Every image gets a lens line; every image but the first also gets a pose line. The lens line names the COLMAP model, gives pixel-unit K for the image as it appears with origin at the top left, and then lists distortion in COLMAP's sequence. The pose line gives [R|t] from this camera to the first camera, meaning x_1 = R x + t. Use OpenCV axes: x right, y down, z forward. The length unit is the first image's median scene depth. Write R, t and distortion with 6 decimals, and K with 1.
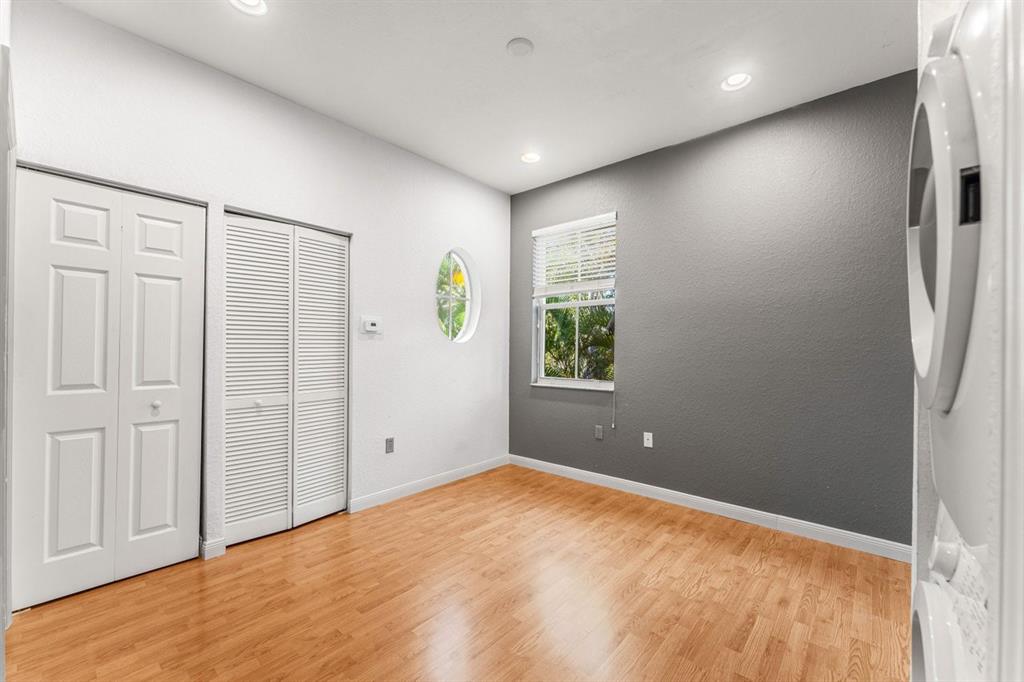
lens RADIAL K [[418.4, 0, 511.9], [0, 418.4, 345.3], [0, 0, 1]] dist [-0.001542, -0.000281]
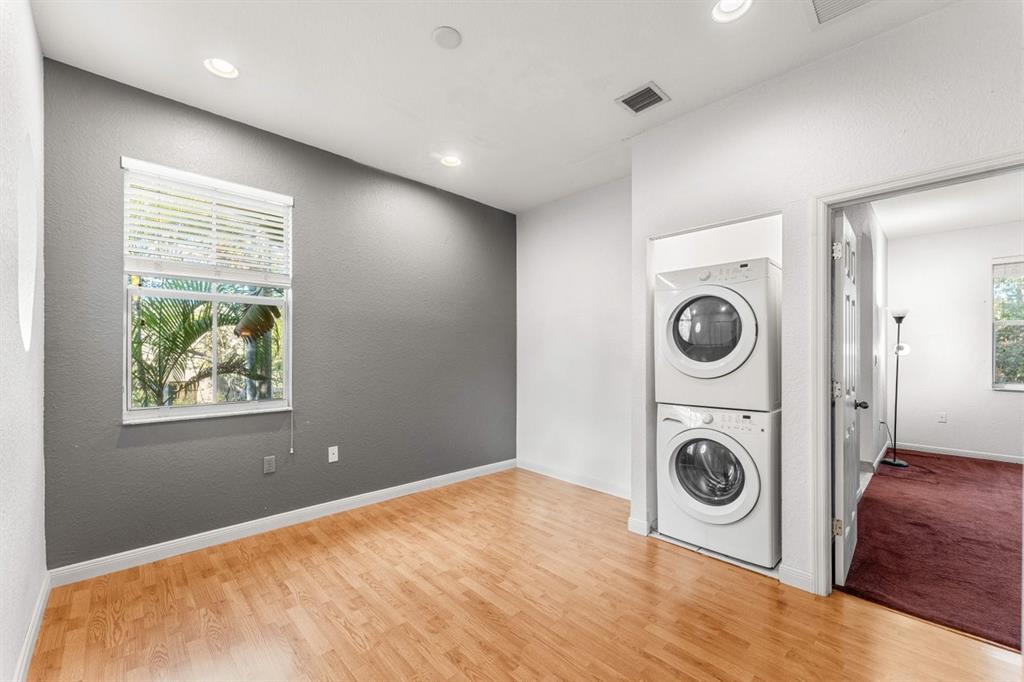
lens RADIAL K [[418.4, 0, 511.5], [0, 418.4, 347.6], [0, 0, 1]] dist [-0.001542, -0.000281]
pose [[0.081144, 0.010321, 0.996649, -0.617695], [-0.005091, 0.999938, -0.009941, -0.009932], [-0.996689, -0.004268, 0.081191, 0.536039]]
